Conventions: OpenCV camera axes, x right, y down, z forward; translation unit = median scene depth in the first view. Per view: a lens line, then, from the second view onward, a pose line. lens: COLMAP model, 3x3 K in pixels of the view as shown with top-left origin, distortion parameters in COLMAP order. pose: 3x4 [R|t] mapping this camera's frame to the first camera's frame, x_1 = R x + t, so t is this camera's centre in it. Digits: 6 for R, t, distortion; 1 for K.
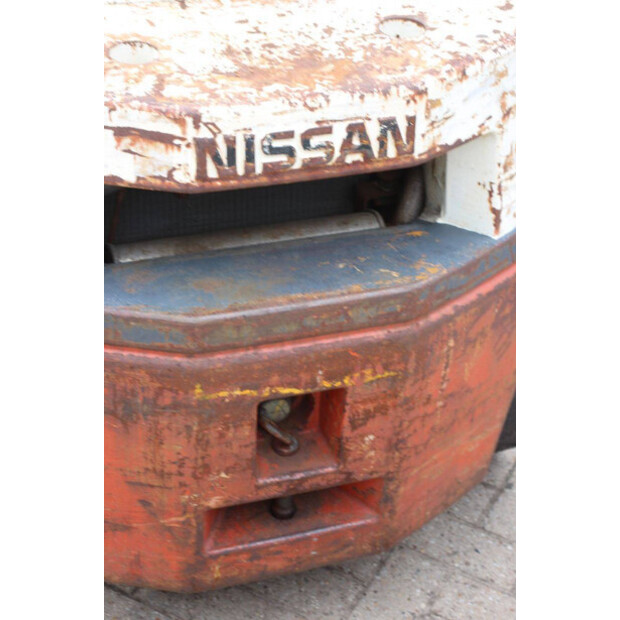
lens RADIAL K [[1388.0, 0, 310.4], [0, 1388.0, 320.6], [0, 0, 1]] dist [0.388698, 0.146256]
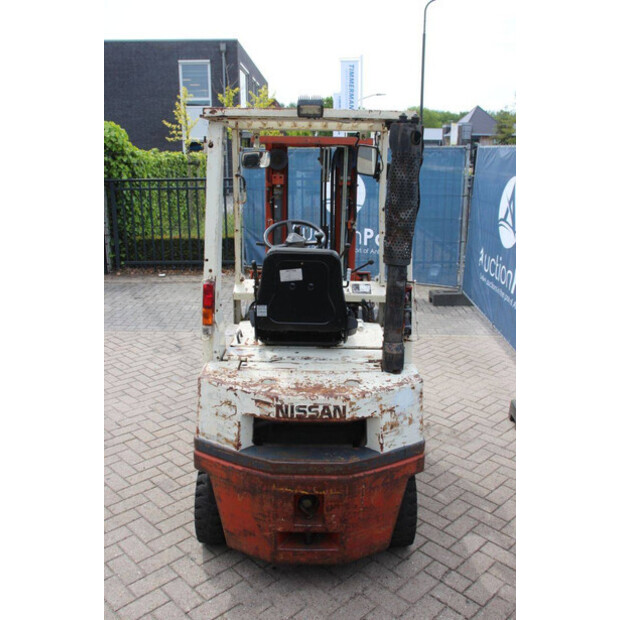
lens RADIAL K [[584.6, 0, 310.0], [0, 584.6, 310.0], [0, 0, 1]] dist [-0.155384, 0.200888]
pose [[0.953173, 0.044436, -0.299145, 0.382611], [-0.156681, 0.918607, -0.362784, 0.149167], [0.258676, 0.392666, 0.882553, -0.294592]]
